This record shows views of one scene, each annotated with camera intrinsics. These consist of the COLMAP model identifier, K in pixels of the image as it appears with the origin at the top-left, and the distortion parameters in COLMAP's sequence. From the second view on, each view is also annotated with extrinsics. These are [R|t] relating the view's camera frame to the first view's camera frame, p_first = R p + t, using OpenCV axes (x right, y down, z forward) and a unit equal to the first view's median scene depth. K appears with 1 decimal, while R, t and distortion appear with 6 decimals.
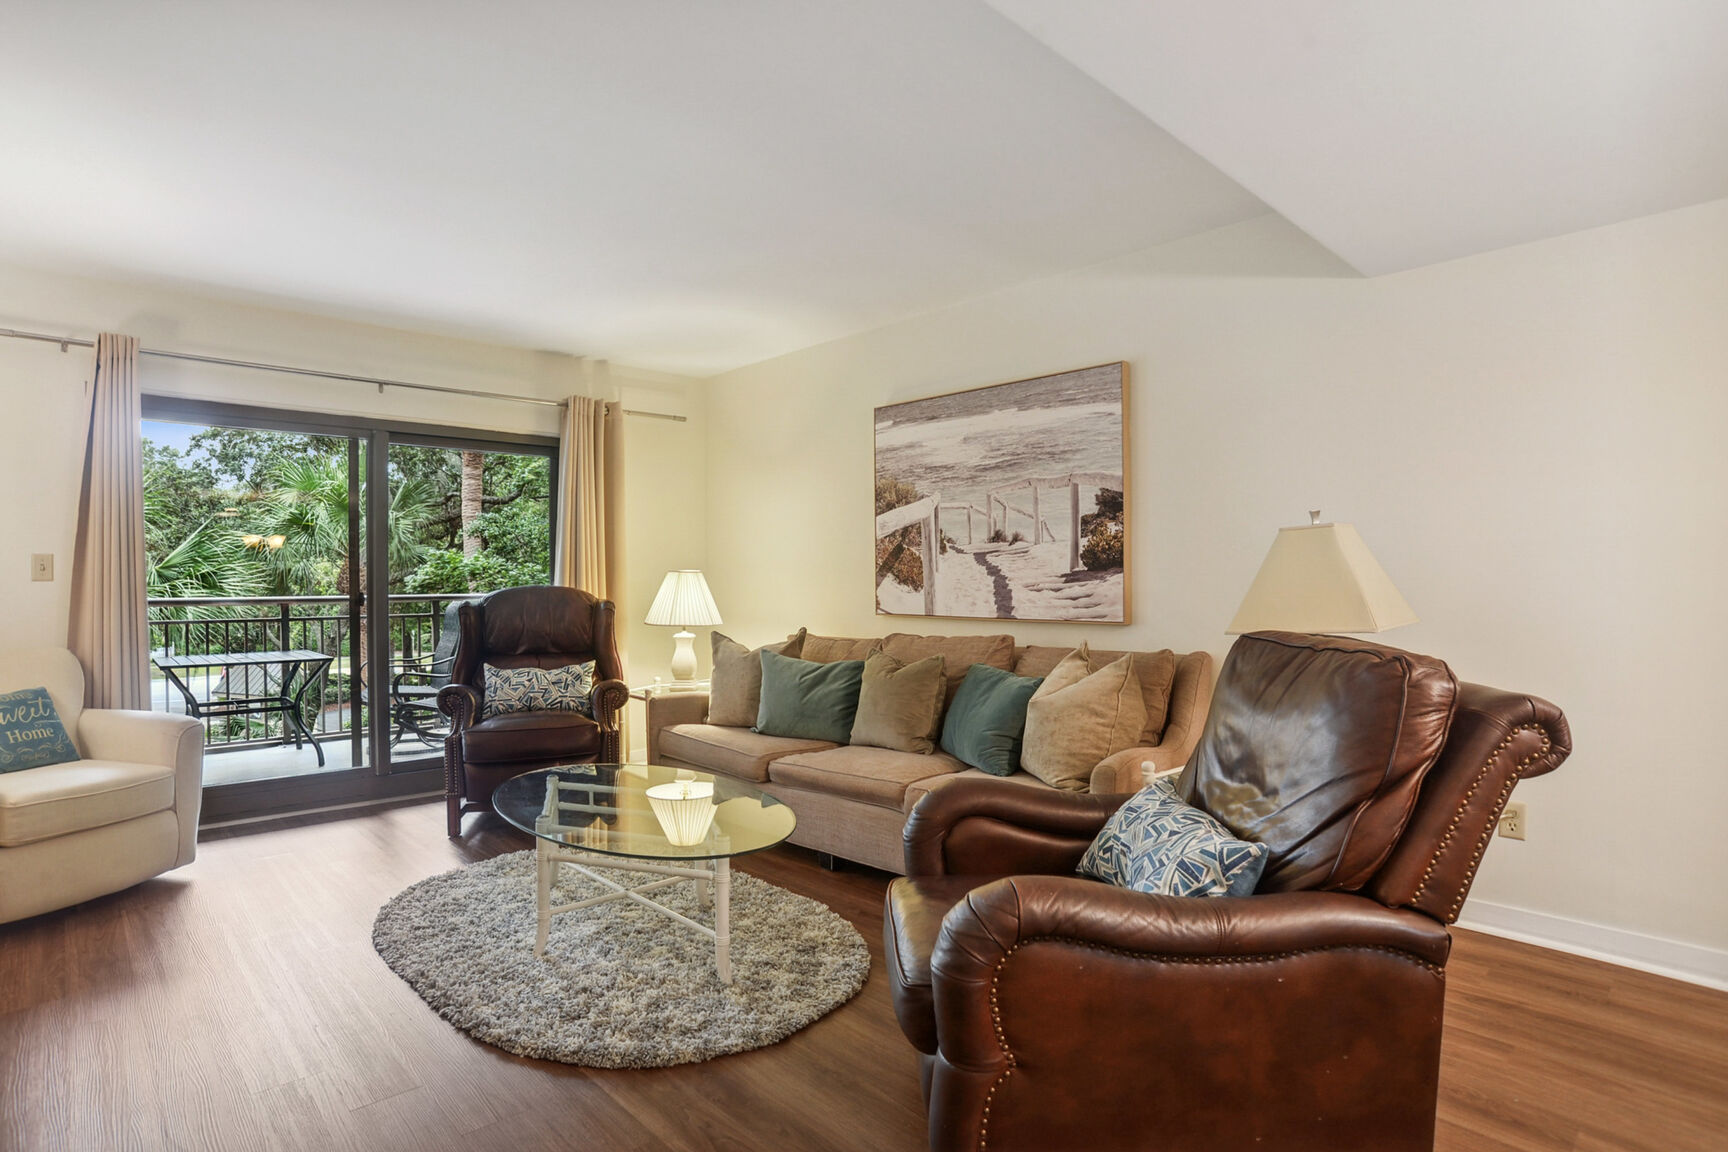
lens RADIAL K [[904.0, 0, 824.8], [0, 904.0, 579.5], [0, 0, 1]] dist [-0.090163, 0.038097]
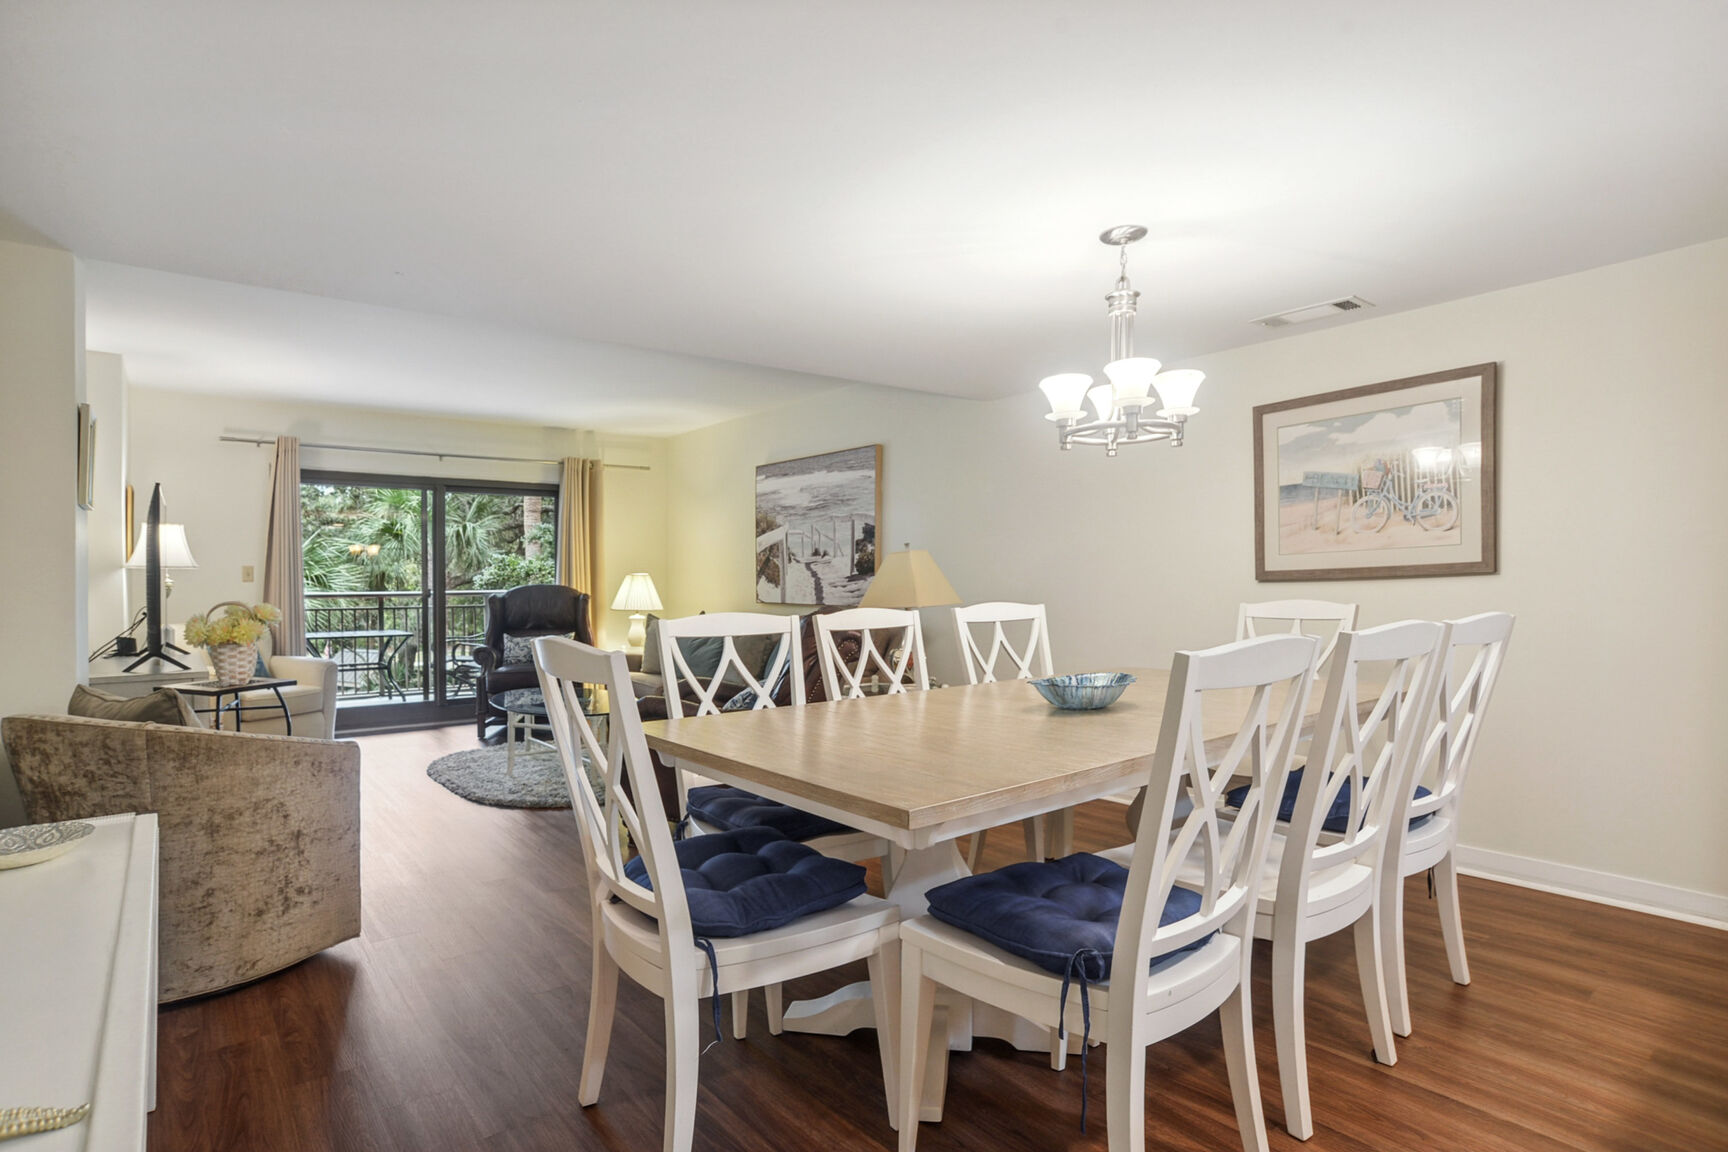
lens RADIAL K [[886.7, 0, 794.7], [0, 886.7, 569.3], [0, 0, 1]] dist [-0.050368, 0.000043]
pose [[0.994280, -0.003248, -0.106755, 0.285345], [0.002325, 0.999959, -0.008778, -0.004378], [0.106779, 0.008479, 0.994247, -0.479113]]
